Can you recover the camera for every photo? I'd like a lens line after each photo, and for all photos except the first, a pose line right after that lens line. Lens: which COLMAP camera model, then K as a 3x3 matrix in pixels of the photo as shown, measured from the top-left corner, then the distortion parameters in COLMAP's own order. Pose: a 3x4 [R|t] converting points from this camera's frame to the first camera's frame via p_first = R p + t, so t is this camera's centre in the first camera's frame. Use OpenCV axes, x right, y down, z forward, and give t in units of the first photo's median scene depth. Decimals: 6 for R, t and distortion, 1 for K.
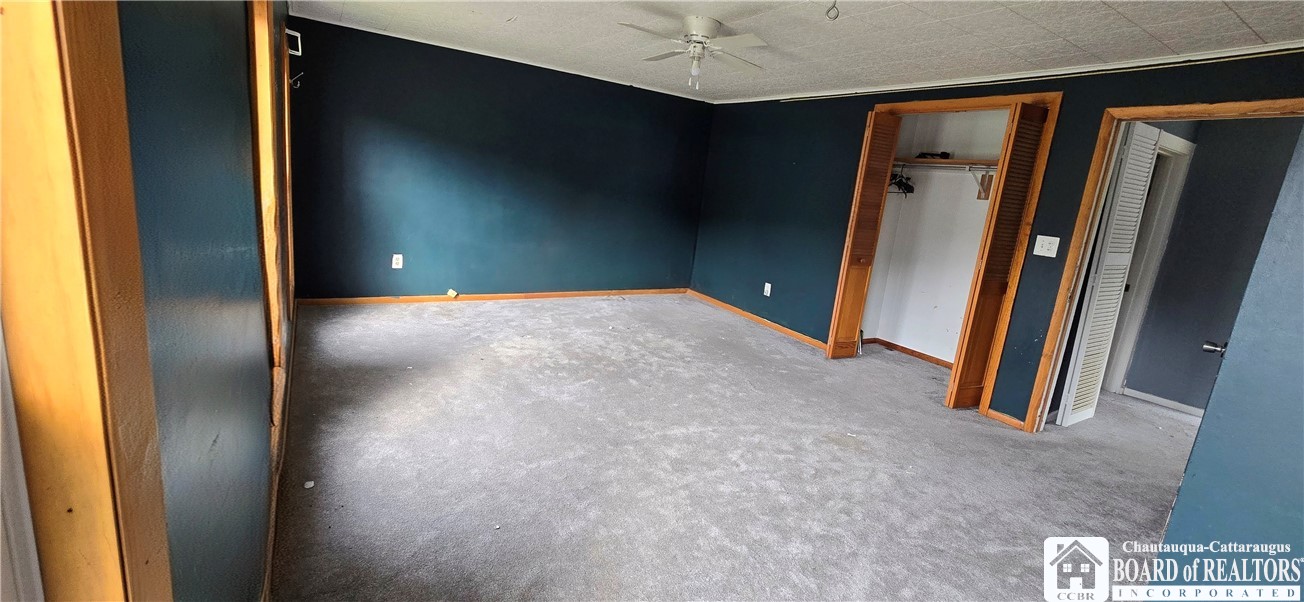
lens RADIAL K [[534.1, 0, 648.3], [0, 534.1, 296.9], [0, 0, 1]] dist [-0.000526, -0.000388]
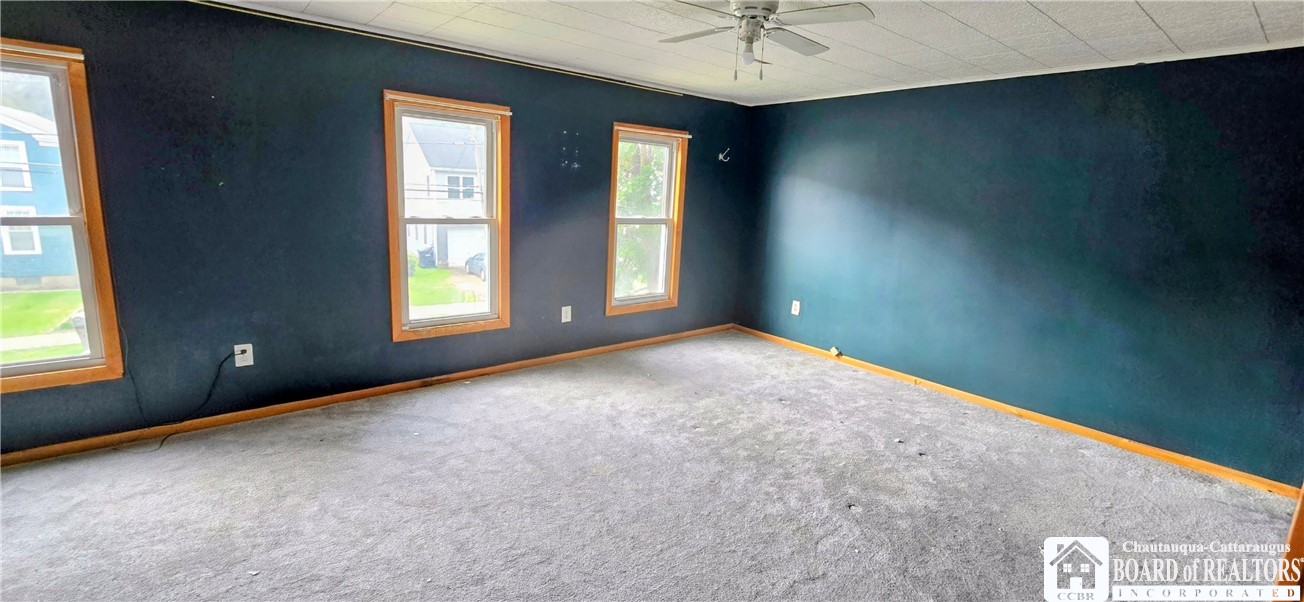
lens RADIAL K [[534.1, 0, 646.9], [0, 534.1, 294.8], [0, 0, 1]] dist [-0.000526, -0.000388]
pose [[0.145936, 0.096440, -0.984582, 0.563067], [-0.245808, 0.967561, 0.058339, -0.086994], [0.958270, 0.233505, 0.164908, 0.582341]]
